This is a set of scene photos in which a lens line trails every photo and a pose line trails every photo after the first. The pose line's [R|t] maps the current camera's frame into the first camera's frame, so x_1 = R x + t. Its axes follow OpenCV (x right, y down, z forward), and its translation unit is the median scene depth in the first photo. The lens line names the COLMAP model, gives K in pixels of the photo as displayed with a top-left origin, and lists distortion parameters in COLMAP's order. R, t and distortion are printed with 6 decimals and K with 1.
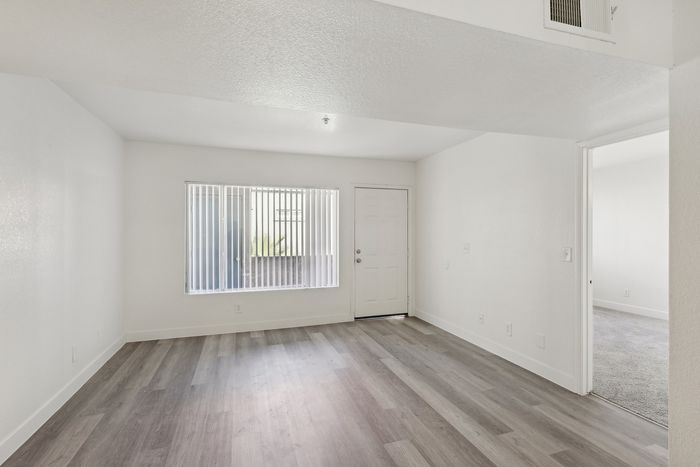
lens RADIAL K [[341.0, 0, 353.6], [0, 341.0, 237.2], [0, 0, 1]] dist [0.003236, 0.000130]
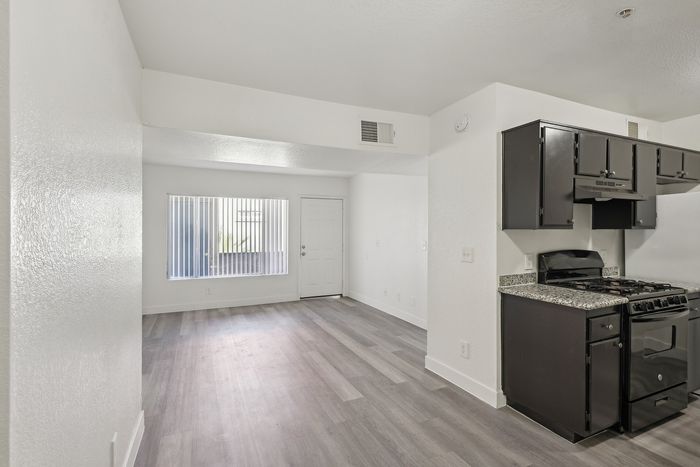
lens RADIAL K [[341.0, 0, 353.3], [0, 341.0, 230.0], [0, 0, 1]] dist [0.003236, 0.000130]
pose [[0.994702, -0.001345, 0.102792, 0.079662], [0.003447, 0.999788, -0.020276, 0.005045], [-0.102743, 0.020523, 0.994496, -0.363992]]
